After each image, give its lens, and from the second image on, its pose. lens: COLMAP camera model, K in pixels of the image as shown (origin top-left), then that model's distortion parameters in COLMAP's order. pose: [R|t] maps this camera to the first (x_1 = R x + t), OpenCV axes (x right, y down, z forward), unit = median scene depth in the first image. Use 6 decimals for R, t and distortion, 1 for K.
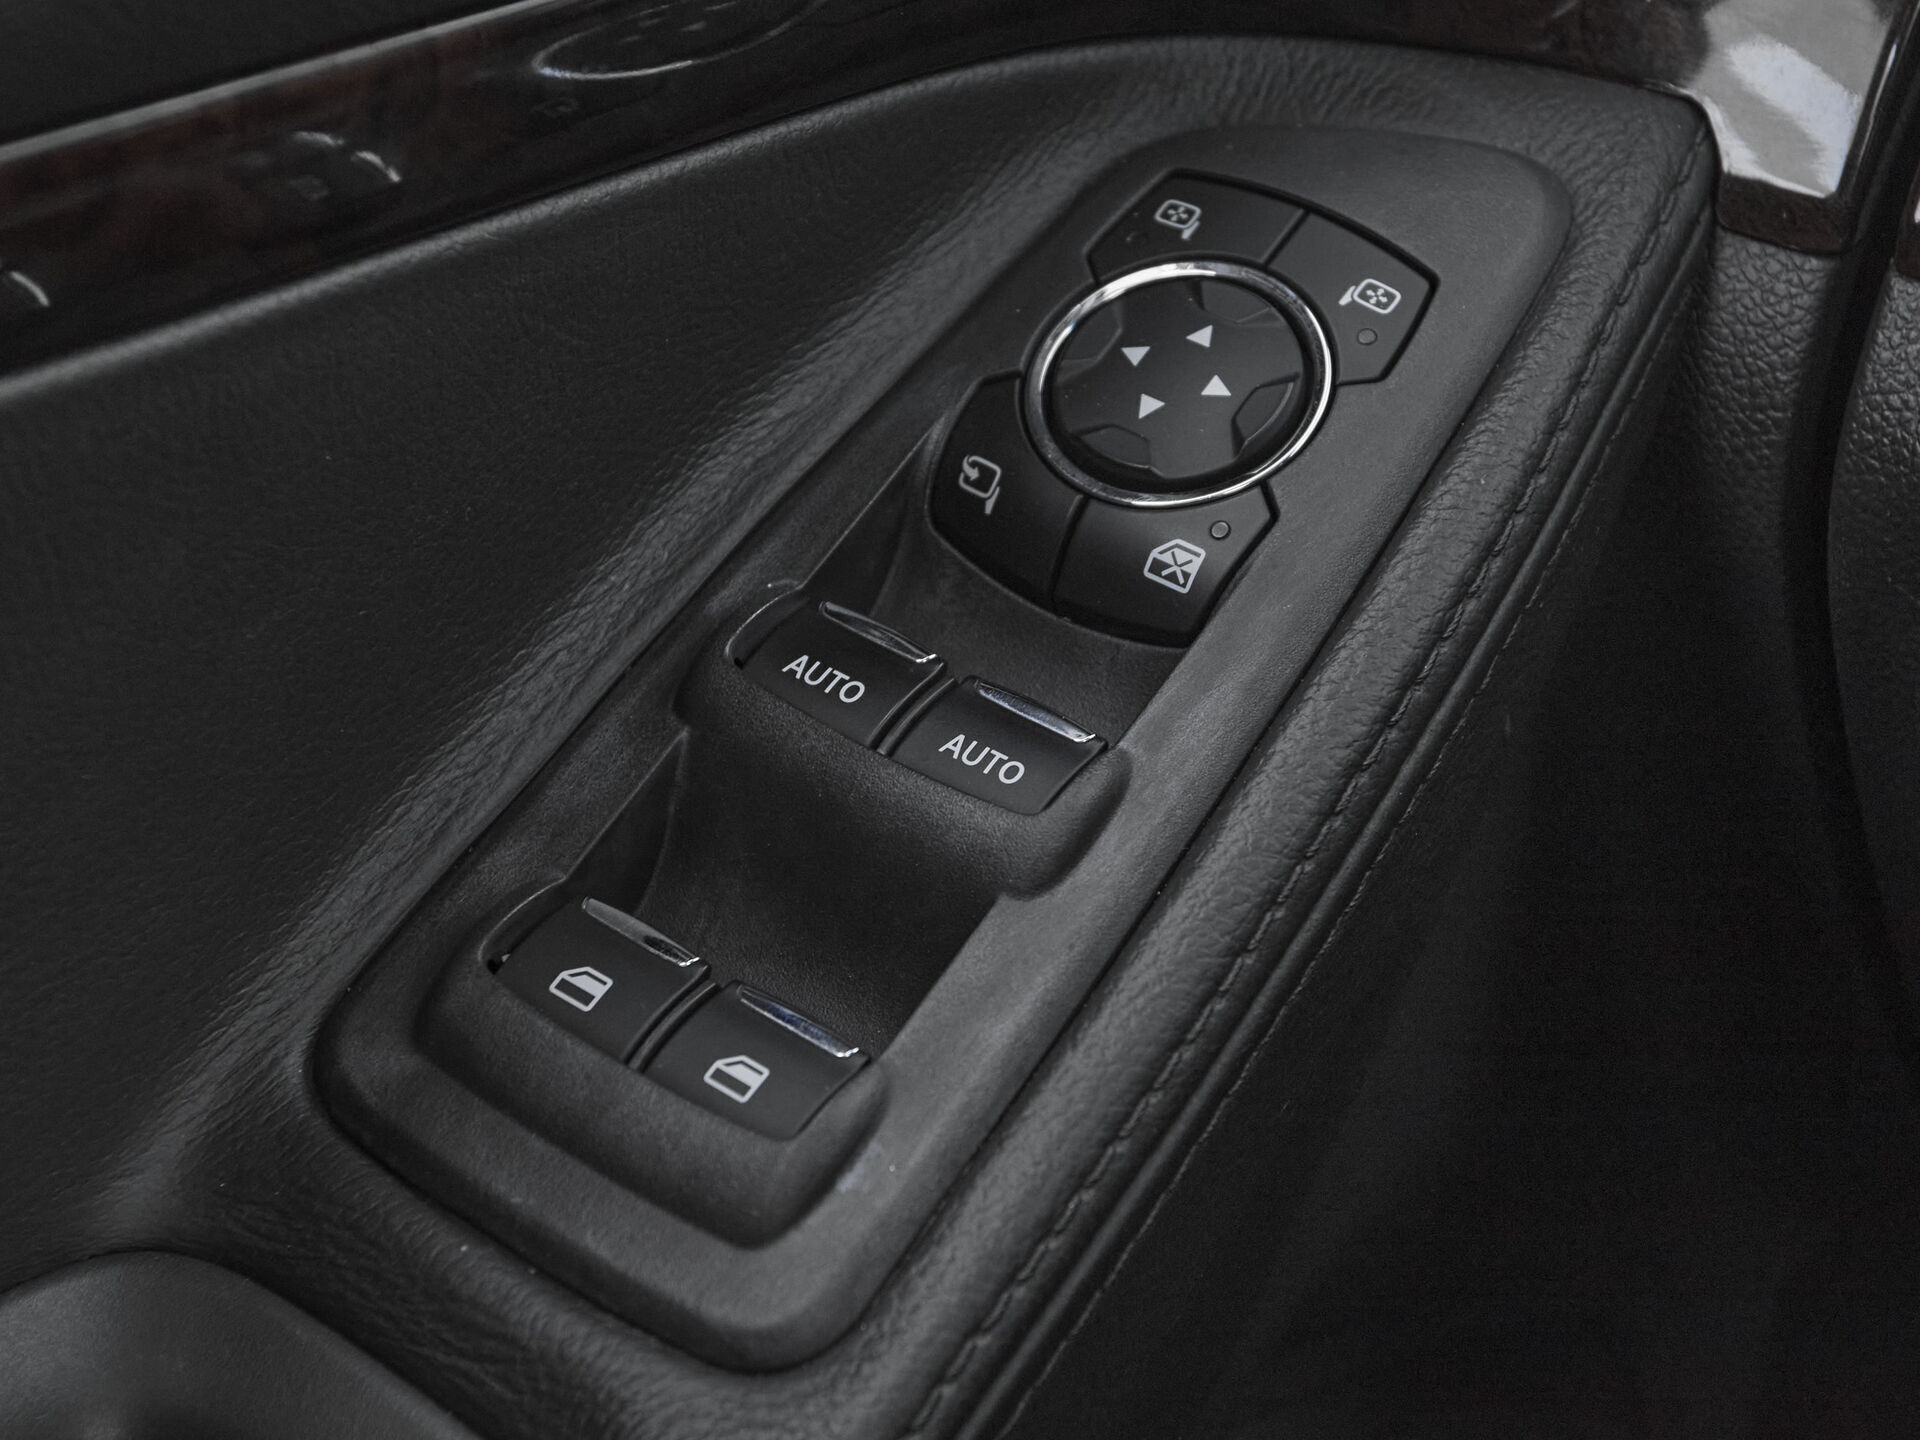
lens RADIAL K [[3084.2, 0, 956.6], [0, 3084.2, 846.1], [0, 0, 1]] dist [0.034783, 0.000000]
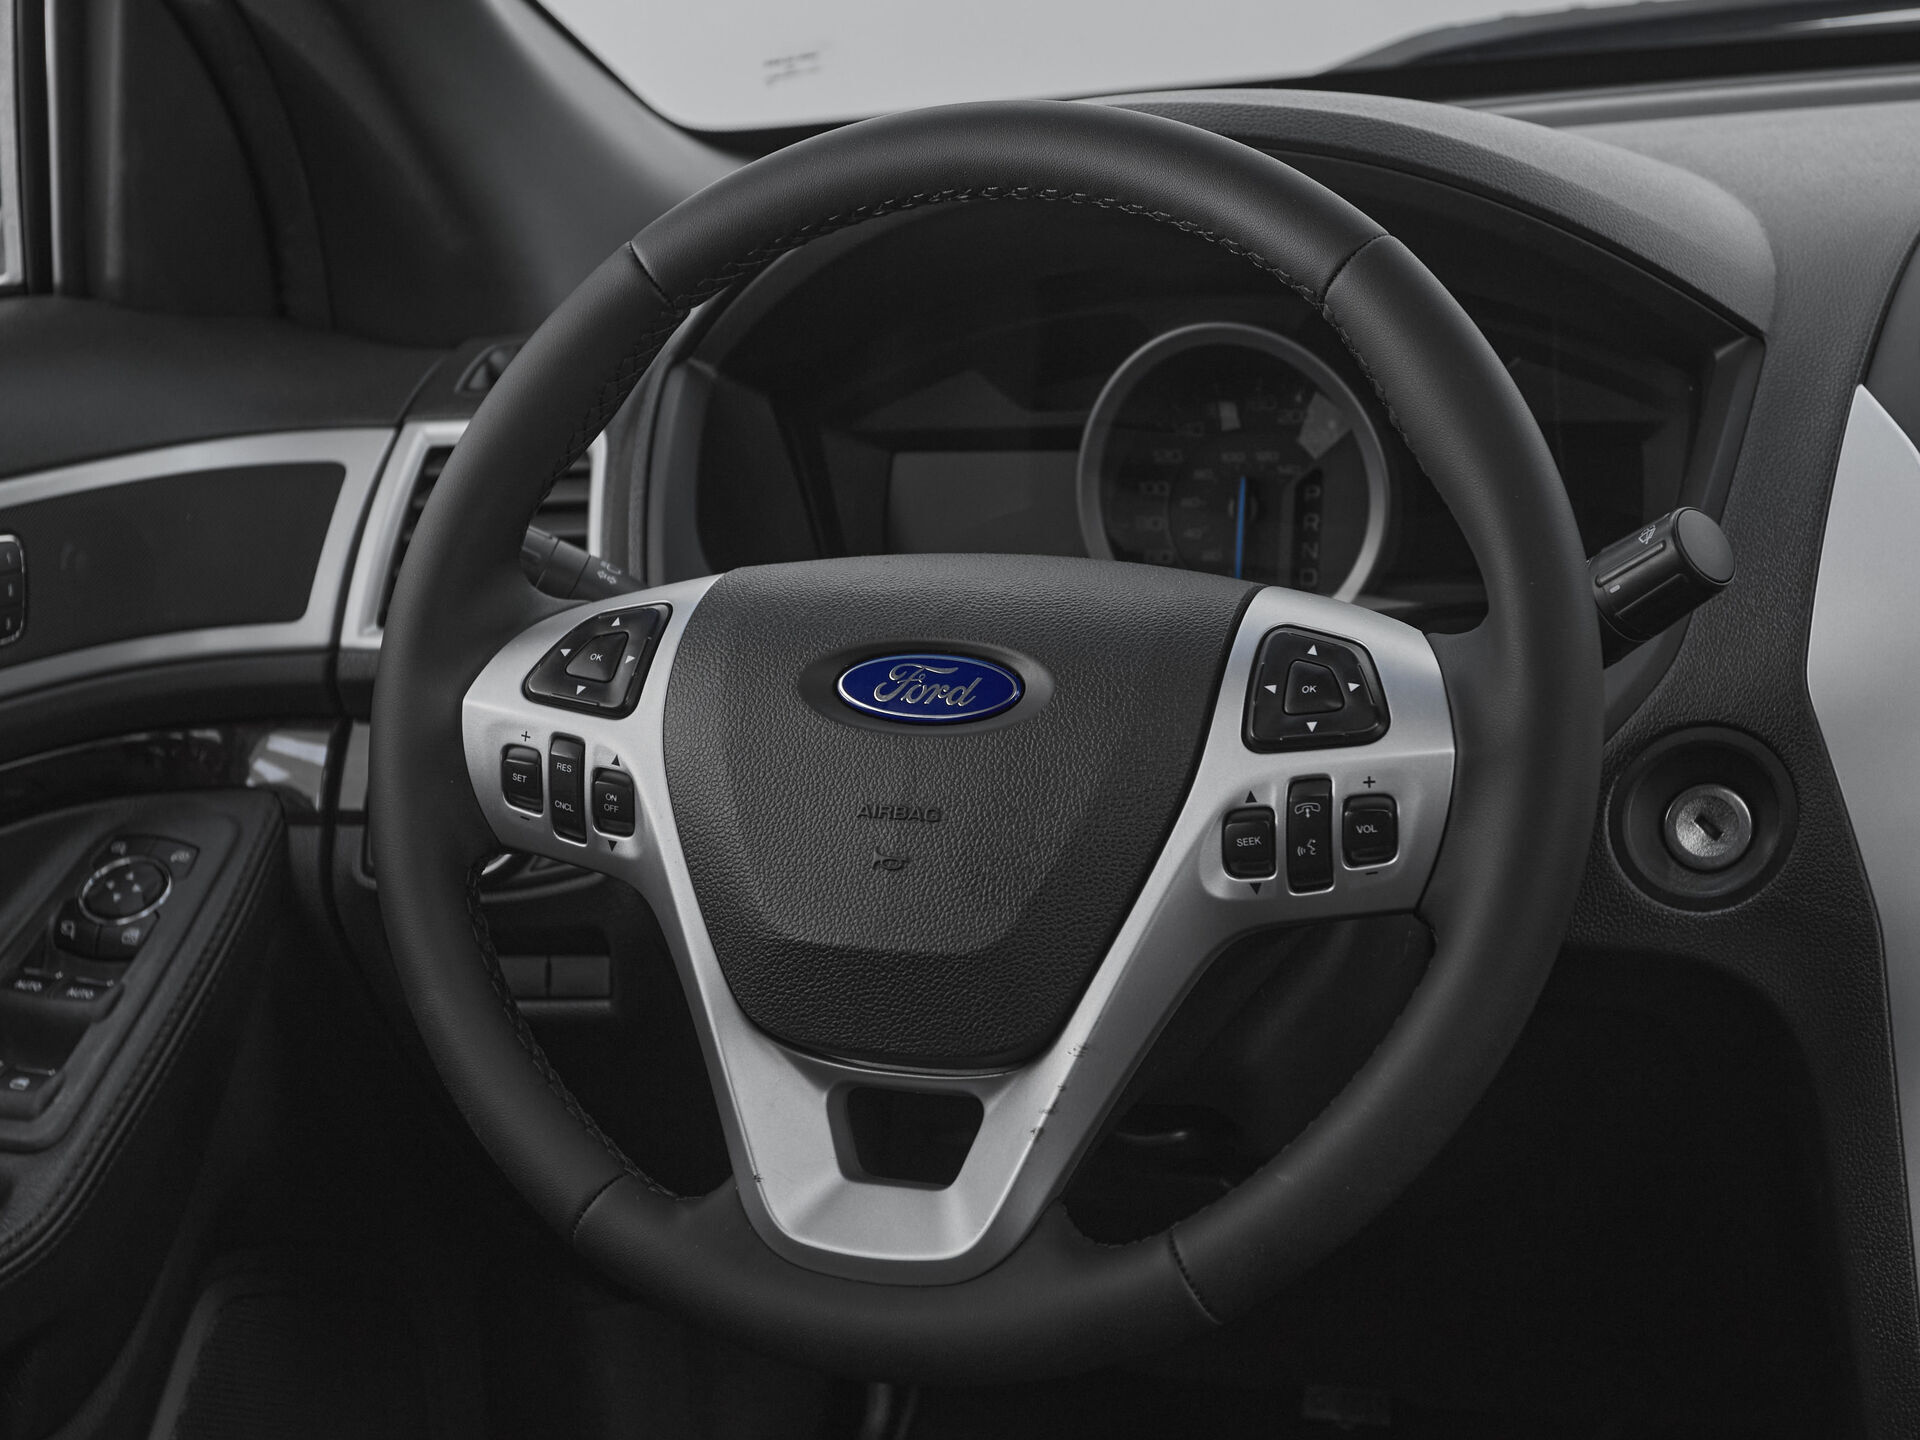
lens RADIAL K [[3084.2, 0, 958.4], [0, 3084.2, 722.0], [0, 0, 1]] dist [0.034783, 0.000000]
pose [[0.942443, -0.152137, 0.297752, -0.044703], [0.245976, 0.918641, -0.309182, 0.902745], [-0.226489, 0.364626, 0.903189, -2.197884]]
